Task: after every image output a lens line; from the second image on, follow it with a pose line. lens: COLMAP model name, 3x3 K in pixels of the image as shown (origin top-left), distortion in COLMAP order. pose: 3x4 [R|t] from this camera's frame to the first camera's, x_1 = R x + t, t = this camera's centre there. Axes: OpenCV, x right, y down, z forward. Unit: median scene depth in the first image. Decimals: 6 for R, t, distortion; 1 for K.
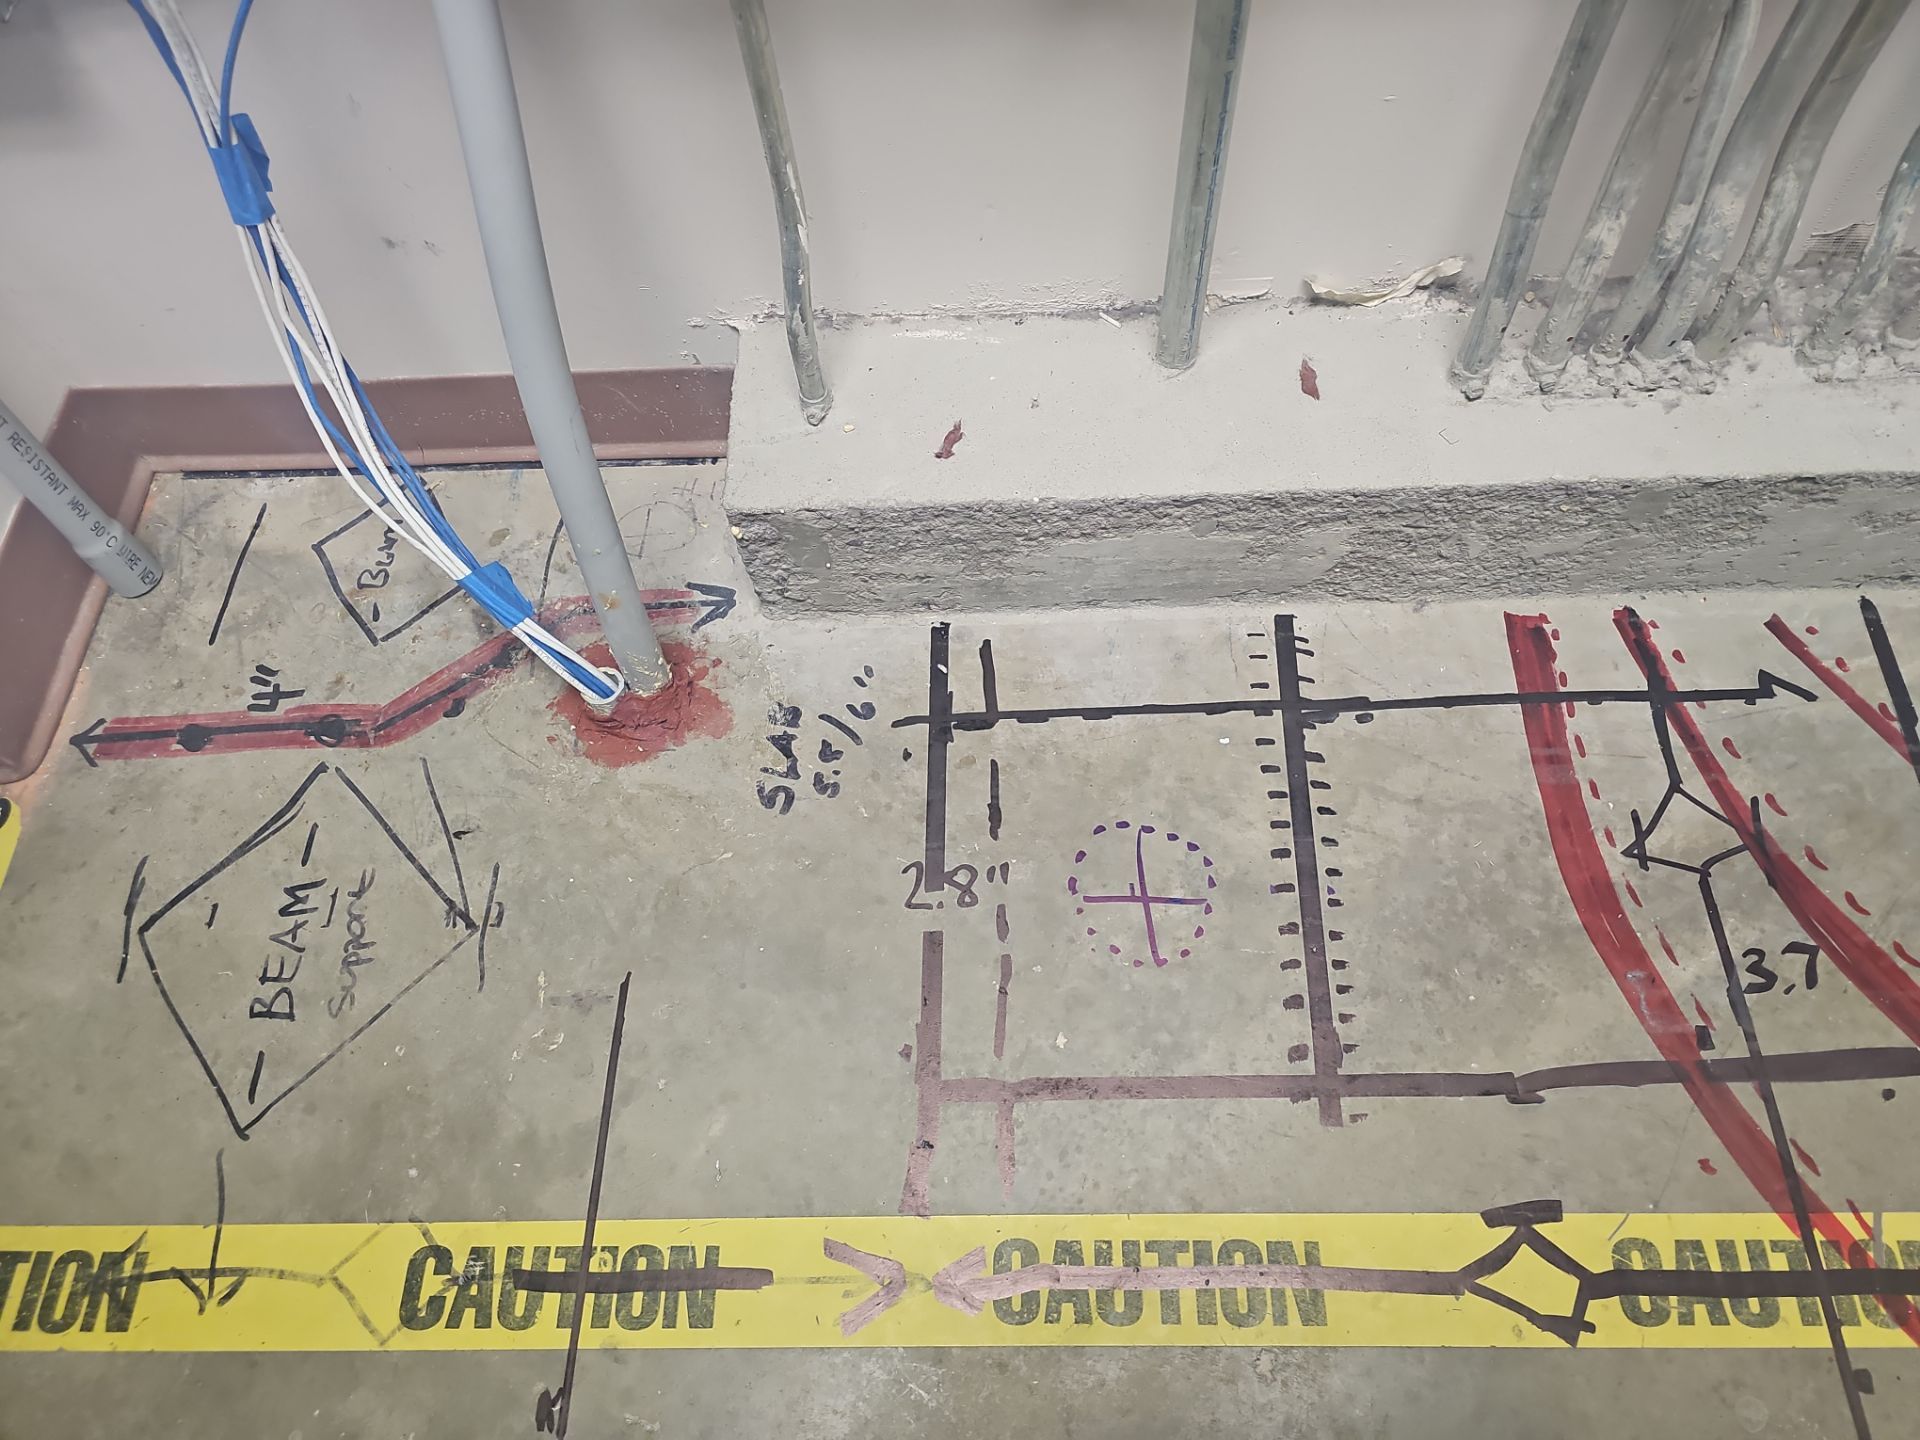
lens RADIAL K [[1281.1, 0, 967.3], [0, 1281.1, 720.6], [0, 0, 1]] dist [0.045996, -0.045721]
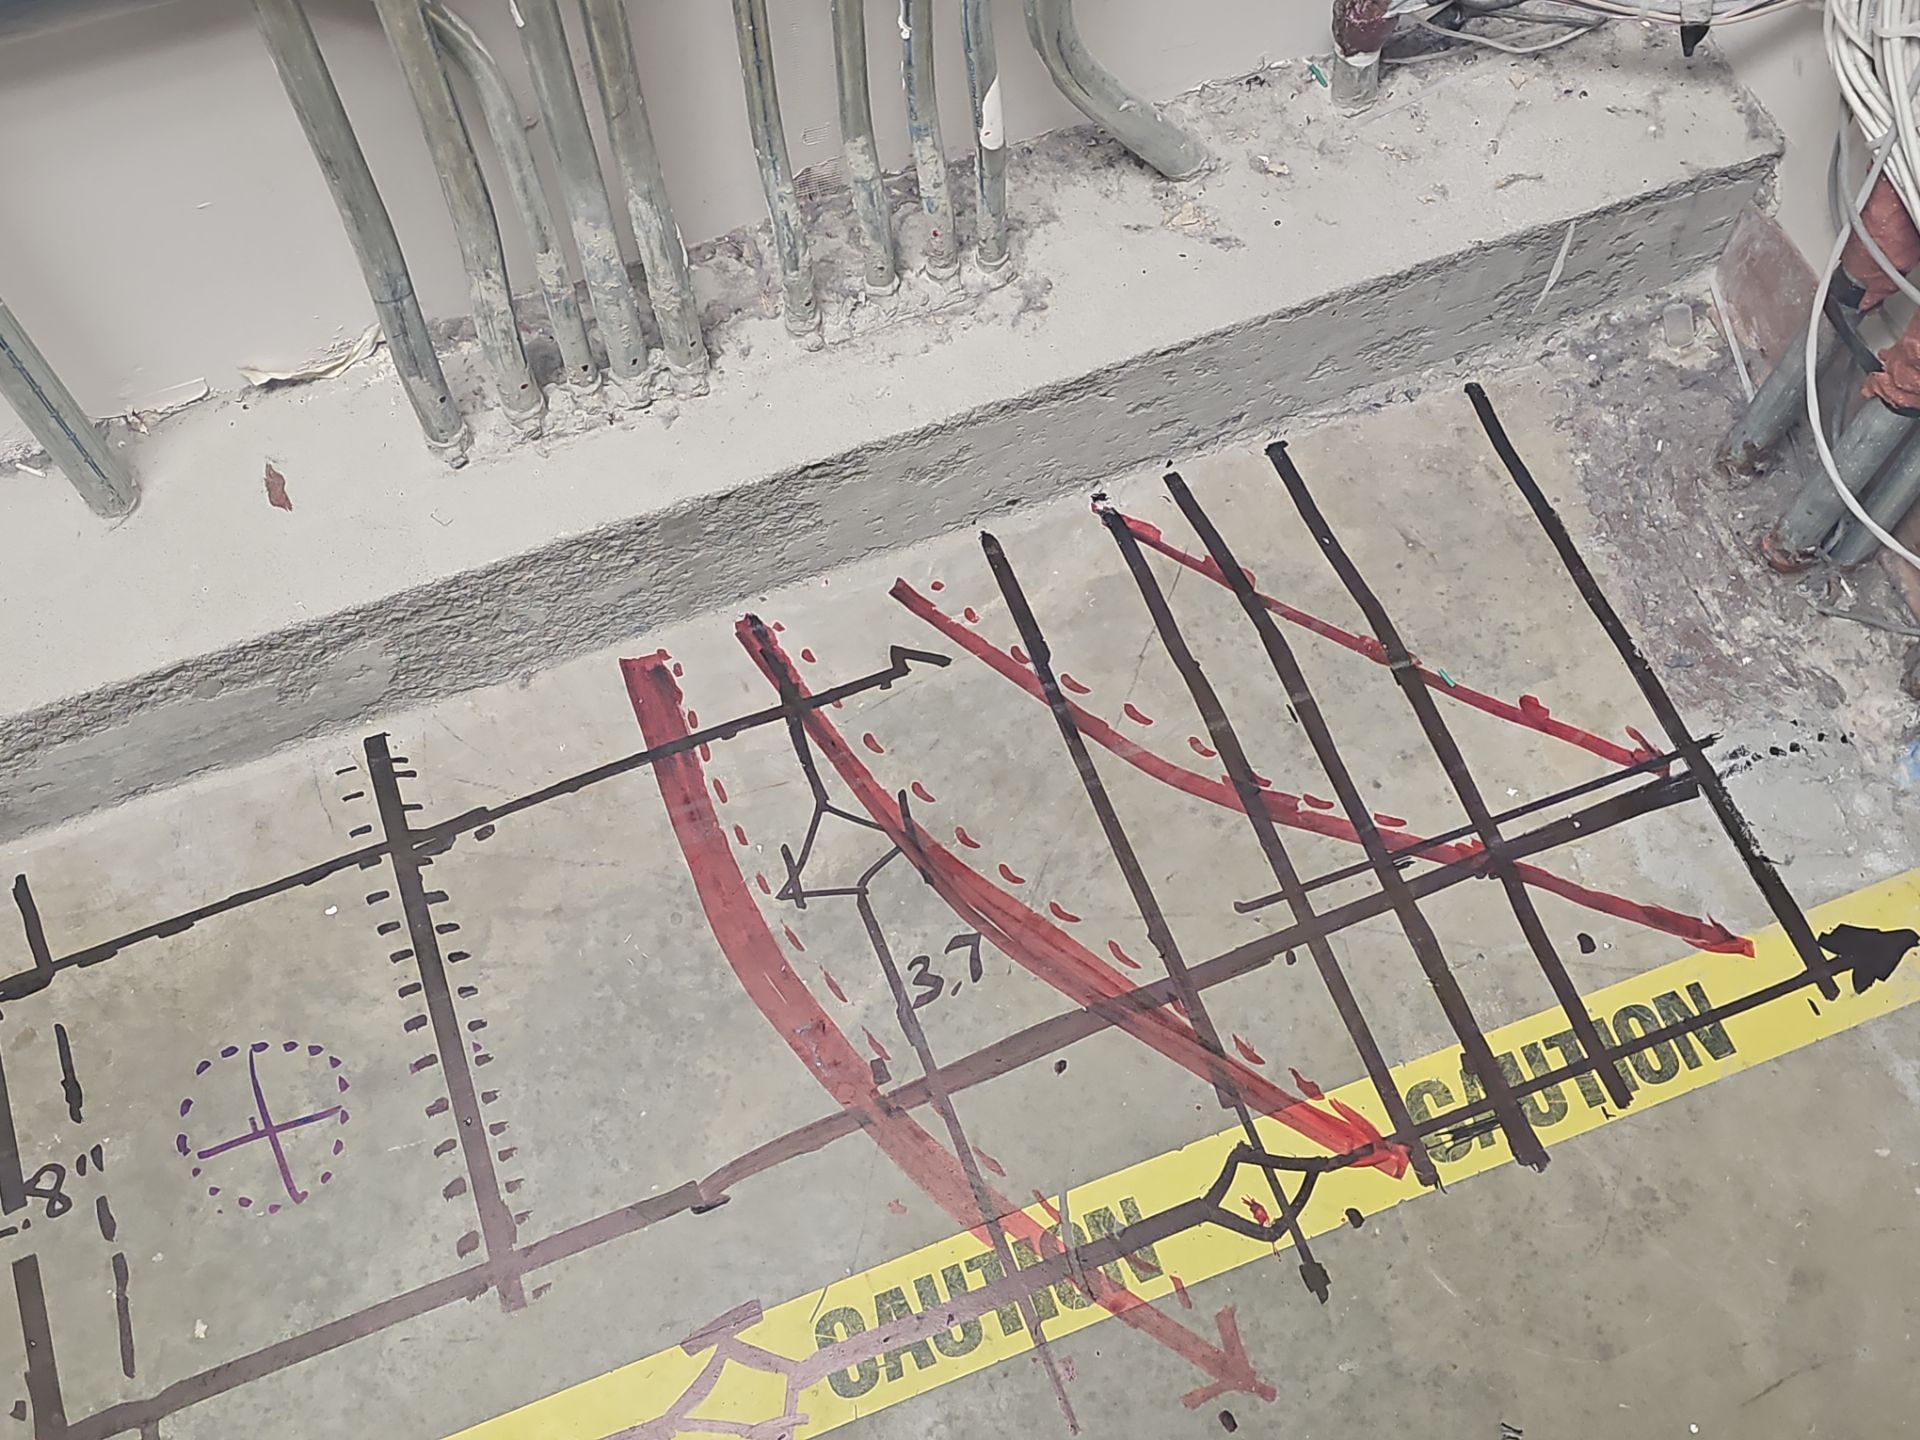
lens RADIAL K [[2024.5, 0, 957.4], [0, 2024.5, 680.9], [0, 0, 1]] dist [0.052904, 0.000000]
pose [[0.931984, -0.302067, 0.200405, 0.380945], [0.299174, 0.953122, 0.045317, -0.069486], [-0.204699, 0.017721, 0.978665, -0.421689]]
